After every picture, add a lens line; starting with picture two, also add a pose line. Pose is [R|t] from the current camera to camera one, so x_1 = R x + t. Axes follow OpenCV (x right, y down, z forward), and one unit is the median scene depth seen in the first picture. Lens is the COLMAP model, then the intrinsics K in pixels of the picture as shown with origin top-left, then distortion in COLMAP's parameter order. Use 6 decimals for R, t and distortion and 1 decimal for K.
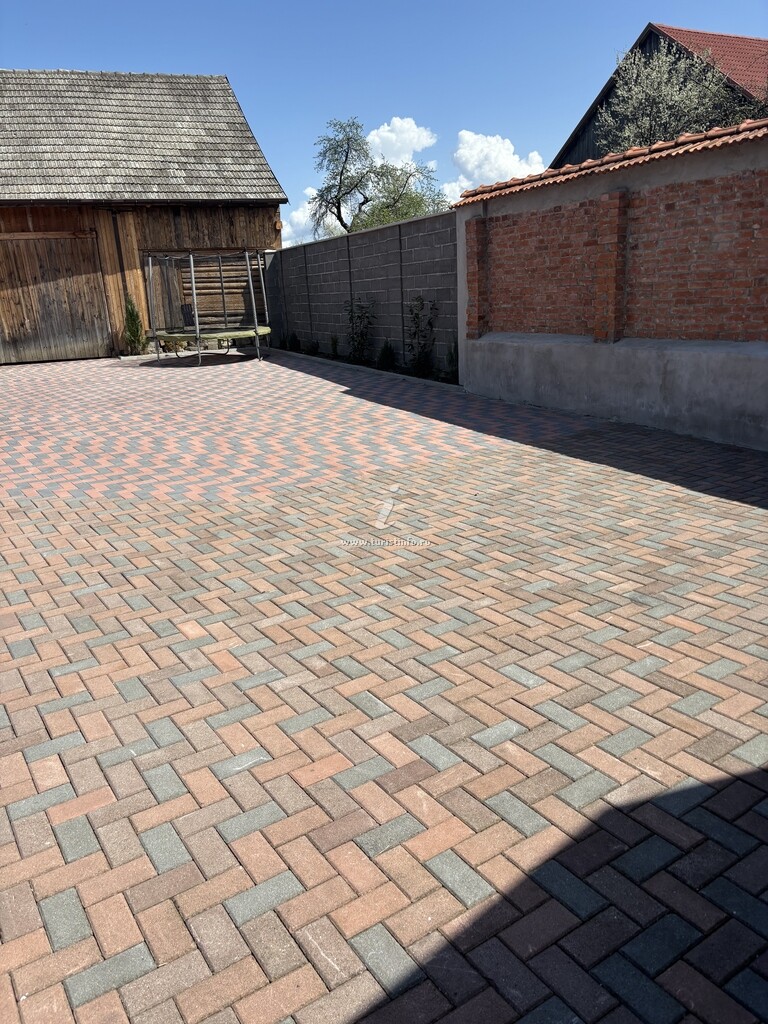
lens RADIAL K [[770.4, 0, 383.0], [0, 770.4, 513.1], [0, 0, 1]] dist [0.039949, -0.049077]
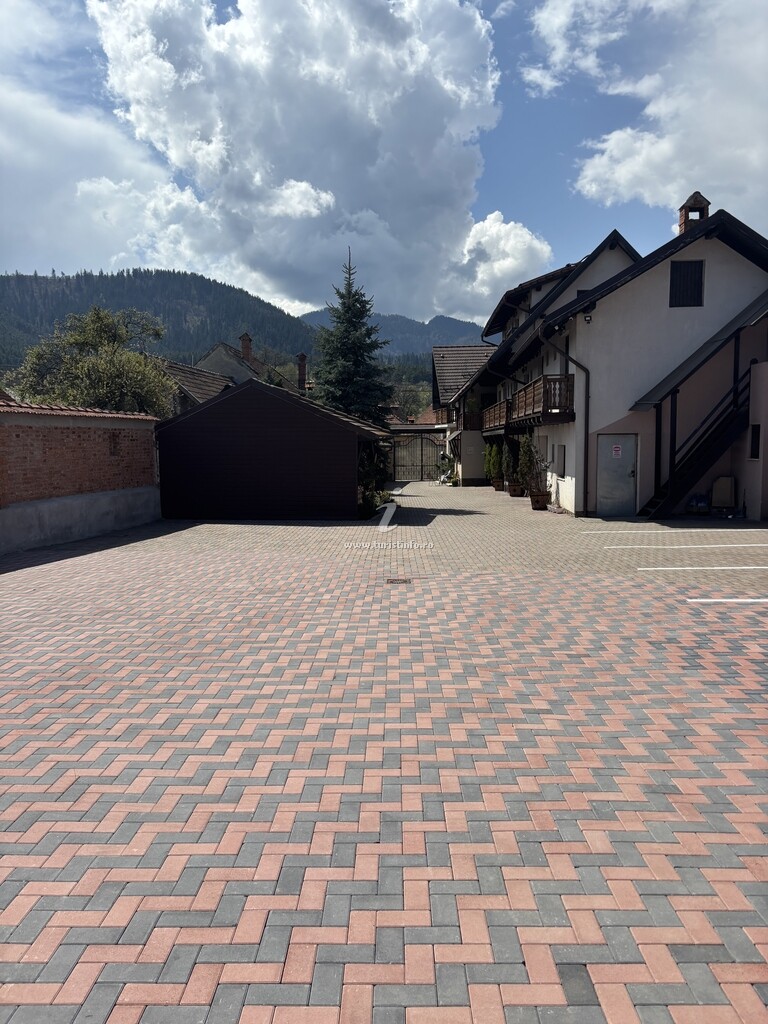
lens RADIAL K [[770.4, 0, 382.8], [0, 770.4, 513.6], [0, 0, 1]] dist [0.039949, -0.049077]
pose [[-0.821386, 0.012934, 0.570225, -1.491885], [0.215784, 0.932483, 0.289678, -0.584595], [-0.527979, 0.360983, -0.768720, 2.099925]]
